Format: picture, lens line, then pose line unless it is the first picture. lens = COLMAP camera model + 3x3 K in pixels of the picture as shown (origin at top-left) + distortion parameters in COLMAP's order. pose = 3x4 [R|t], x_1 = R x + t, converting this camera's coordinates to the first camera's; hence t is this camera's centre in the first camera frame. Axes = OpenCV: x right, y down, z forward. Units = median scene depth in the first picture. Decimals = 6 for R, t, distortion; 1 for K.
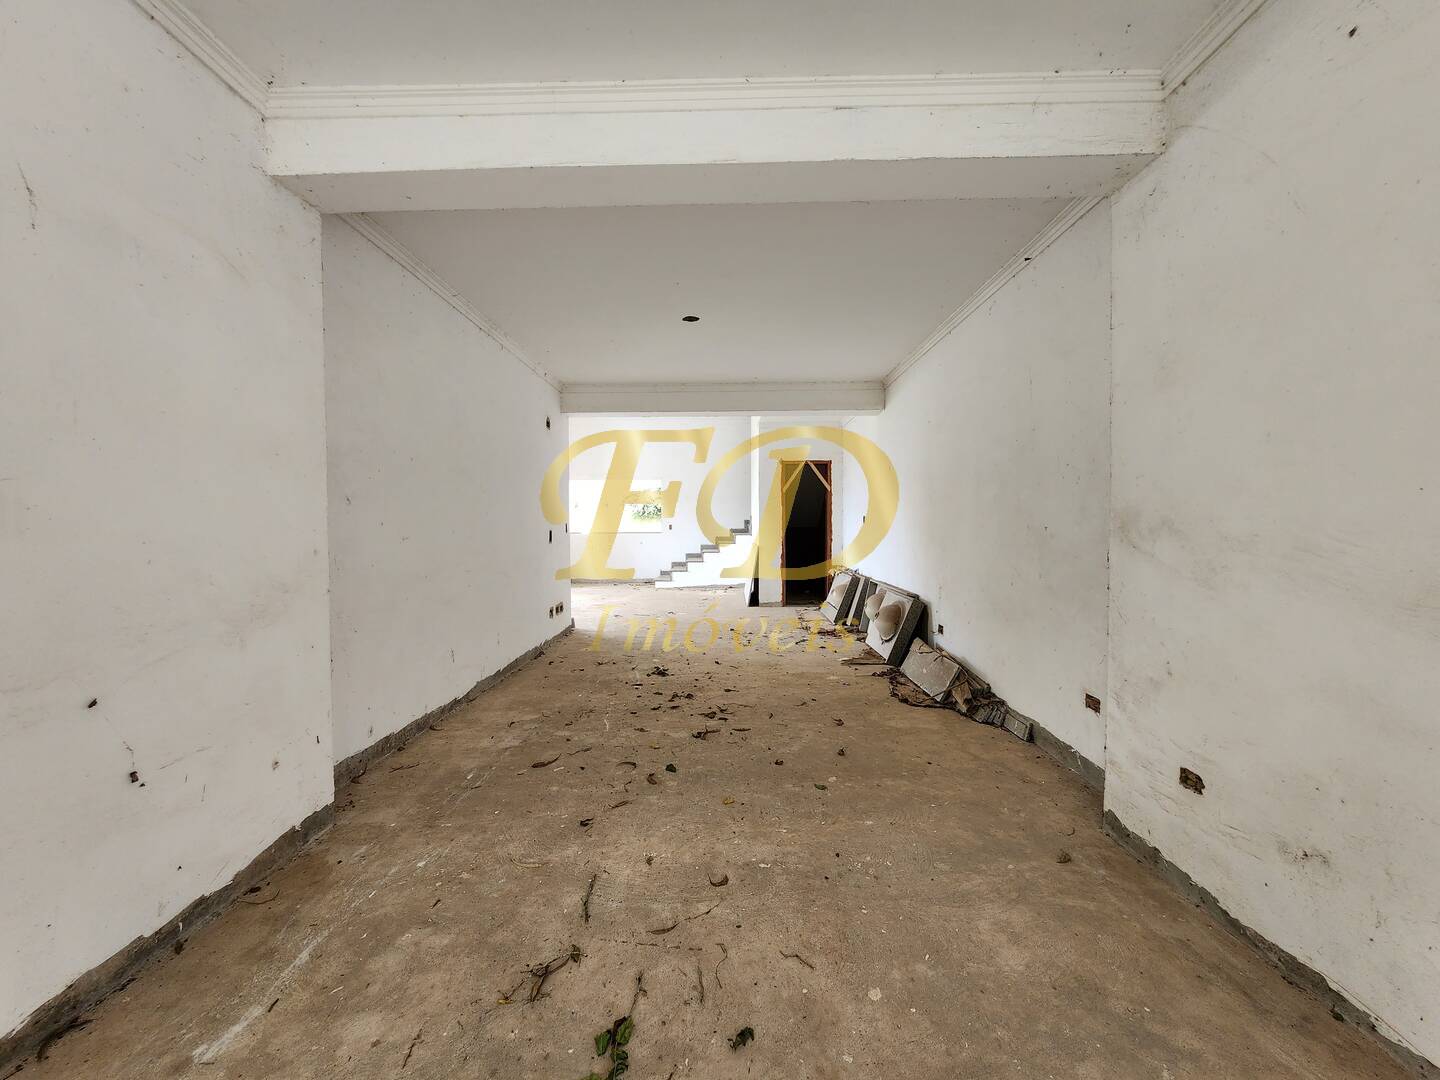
lens RADIAL K [[599.7, 0, 707.6], [0, 599.7, 532.0], [0, 0, 1]] dist [-0.002310, -0.000580]
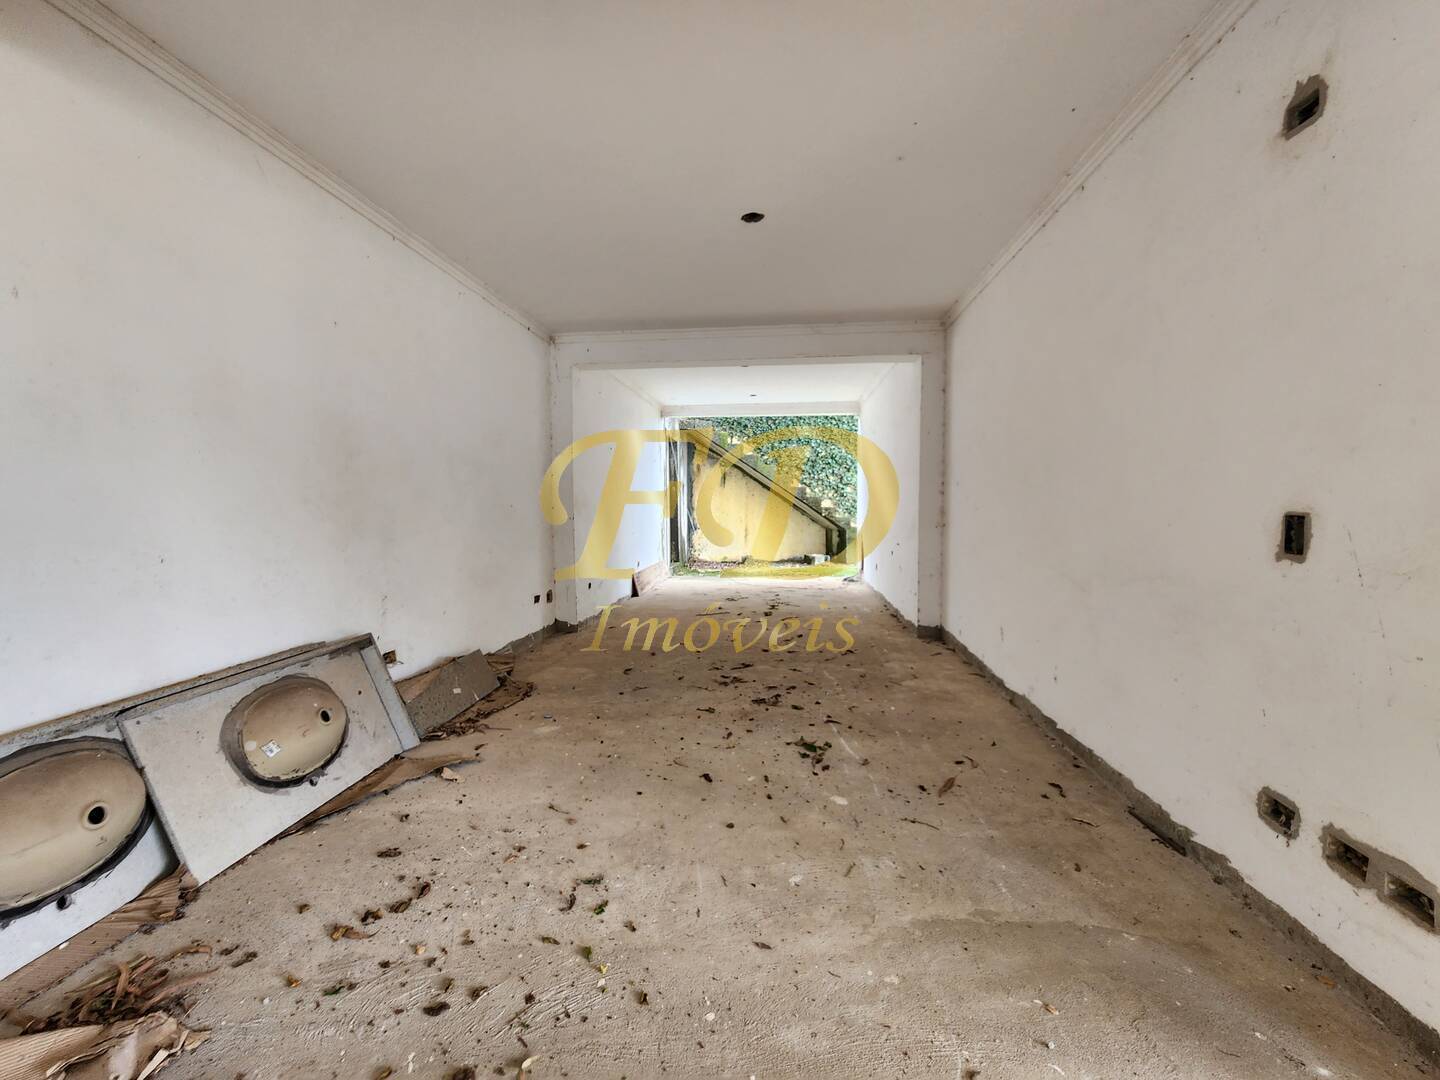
lens RADIAL K [[599.7, 0, 707.6], [0, 599.7, 532.0], [0, 0, 1]] dist [-0.002310, -0.000580]
pose [[-0.996045, 0.007893, 0.088494, -0.040821], [0.012961, 0.998299, 0.056848, -0.018520], [-0.087894, 0.057770, -0.994453, 2.067329]]
